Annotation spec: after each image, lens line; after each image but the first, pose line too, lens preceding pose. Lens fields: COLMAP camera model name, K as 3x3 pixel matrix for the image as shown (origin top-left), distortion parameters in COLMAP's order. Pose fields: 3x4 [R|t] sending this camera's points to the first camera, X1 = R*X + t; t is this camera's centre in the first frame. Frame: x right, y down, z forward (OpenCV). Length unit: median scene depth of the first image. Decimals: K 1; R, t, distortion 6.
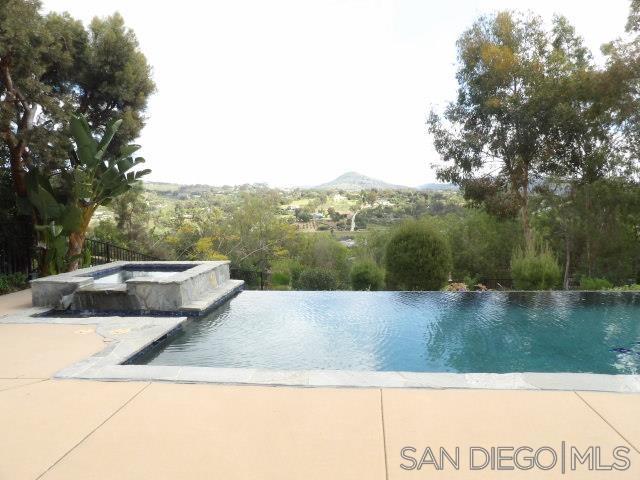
lens RADIAL K [[458.9, 0, 324.1], [0, 458.9, 236.3], [0, 0, 1]] dist [-0.038680, 0.042013]
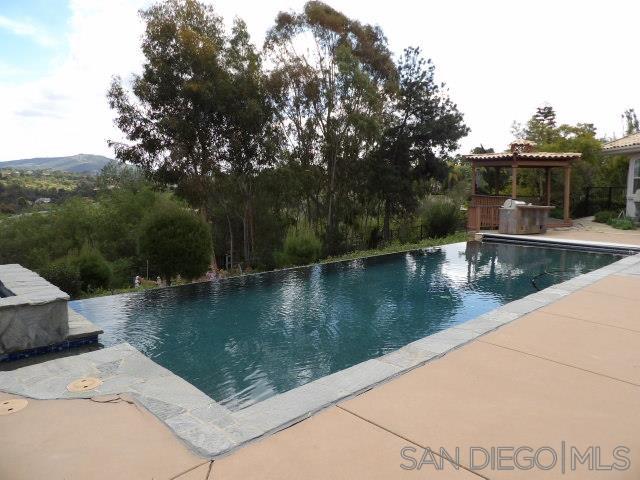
lens RADIAL K [[458.9, 0, 324.1], [0, 458.9, 236.3], [0, 0, 1]] dist [-0.038680, 0.042013]
pose [[0.642448, -0.061883, 0.763826, -0.226291], [0.034888, 0.998063, 0.051516, -0.003972], [-0.765534, -0.006448, 0.643363, 0.115101]]
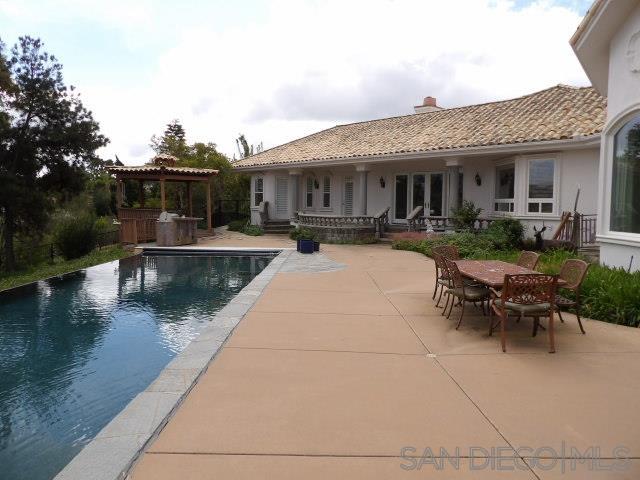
lens RADIAL K [[458.9, 0, 324.1], [0, 458.9, 236.3], [0, 0, 1]] dist [-0.038680, 0.042013]
pose [[-0.094270, -0.058005, 0.993855, -0.246627], [0.060326, 0.996134, 0.063860, -0.008124], [-0.993717, 0.065975, -0.090406, 0.177272]]
